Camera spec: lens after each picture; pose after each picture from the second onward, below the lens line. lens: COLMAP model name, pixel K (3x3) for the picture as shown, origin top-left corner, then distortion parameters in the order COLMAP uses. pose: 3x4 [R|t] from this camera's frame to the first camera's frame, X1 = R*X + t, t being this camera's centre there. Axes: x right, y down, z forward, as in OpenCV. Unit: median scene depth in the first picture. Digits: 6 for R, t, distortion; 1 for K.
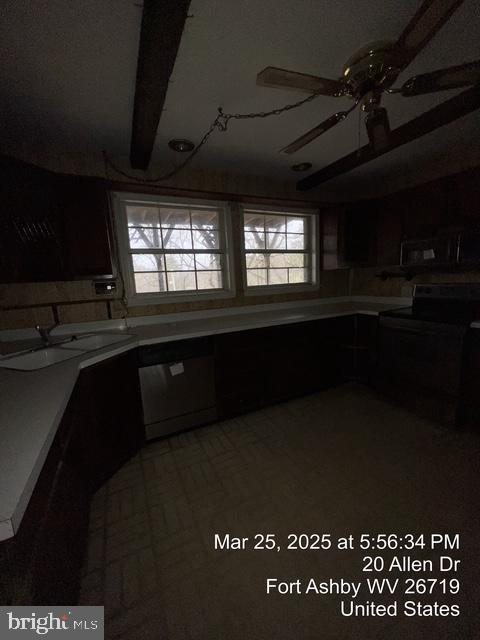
lens RADIAL K [[257.5, 0, 240.0], [0, 257.5, 320.0], [0, 0, 1]] dist [0.000708, 0.000049]
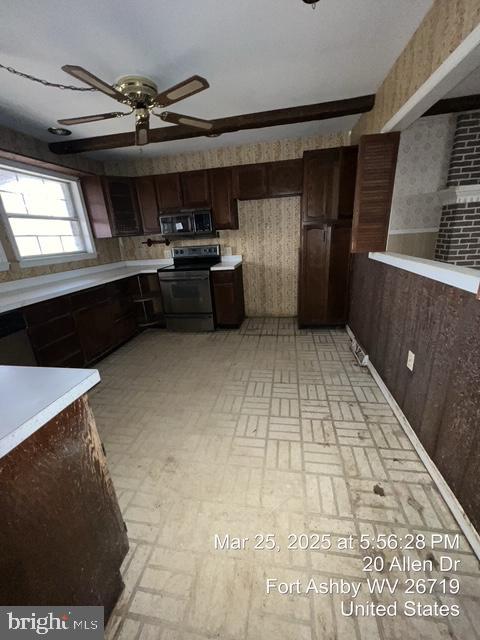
lens RADIAL K [[257.5, 0, 240.0], [0, 257.5, 320.0], [0, 0, 1]] dist [0.000708, 0.000049]
pose [[0.582167, -0.247183, 0.774585, -0.285365], [0.162381, 0.968822, 0.187124, 0.038559], [-0.796689, 0.016841, 0.604154, -0.140361]]
